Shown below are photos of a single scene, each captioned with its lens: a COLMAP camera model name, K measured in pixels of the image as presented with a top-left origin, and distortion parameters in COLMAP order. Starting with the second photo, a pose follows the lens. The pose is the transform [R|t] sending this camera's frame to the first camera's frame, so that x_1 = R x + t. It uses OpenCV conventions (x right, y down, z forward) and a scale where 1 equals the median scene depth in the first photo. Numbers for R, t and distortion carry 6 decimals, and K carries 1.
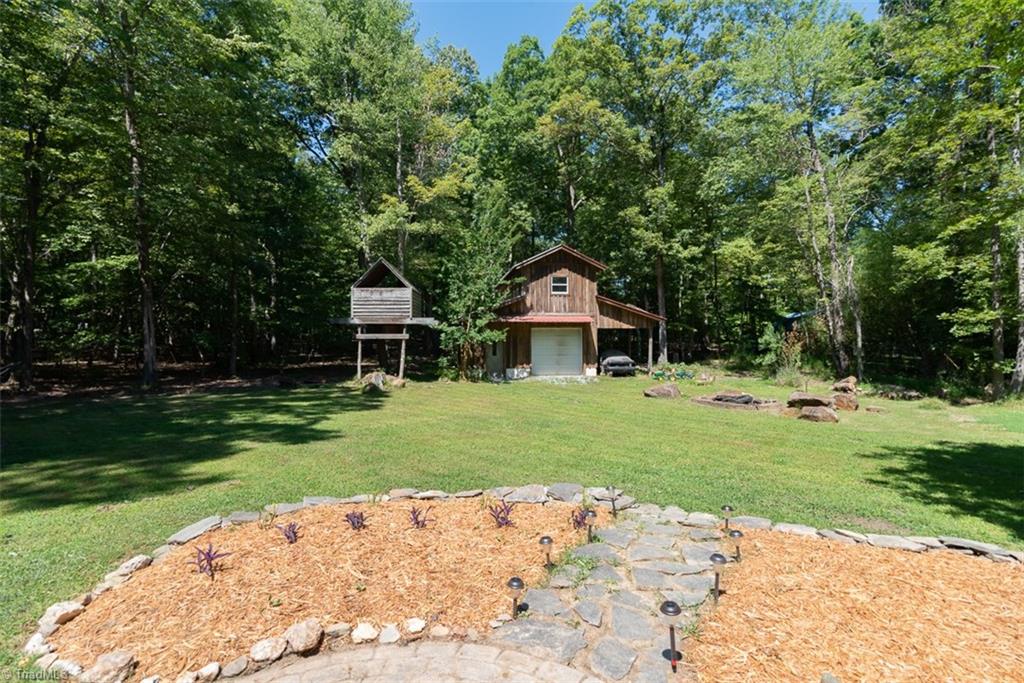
lens RADIAL K [[504.1, 0, 507.1], [0, 504.1, 342.9], [0, 0, 1]] dist [0.017100, -0.000781]
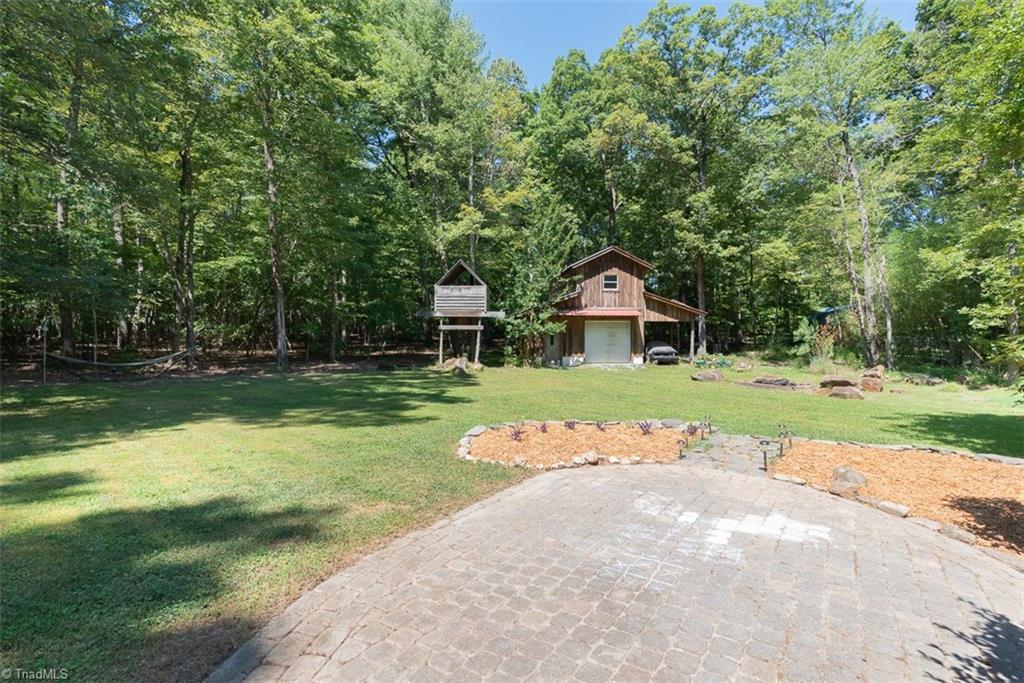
lens RADIAL K [[498.1, 0, 508.0], [0, 498.1, 341.9], [0, 0, 1]] dist [0.021570, 0.000129]
pose [[0.998639, 0.006012, -0.051802, -0.064957], [-0.005411, 0.999917, 0.011732, 0.005186], [0.051868, -0.011436, 0.998588, -0.118003]]
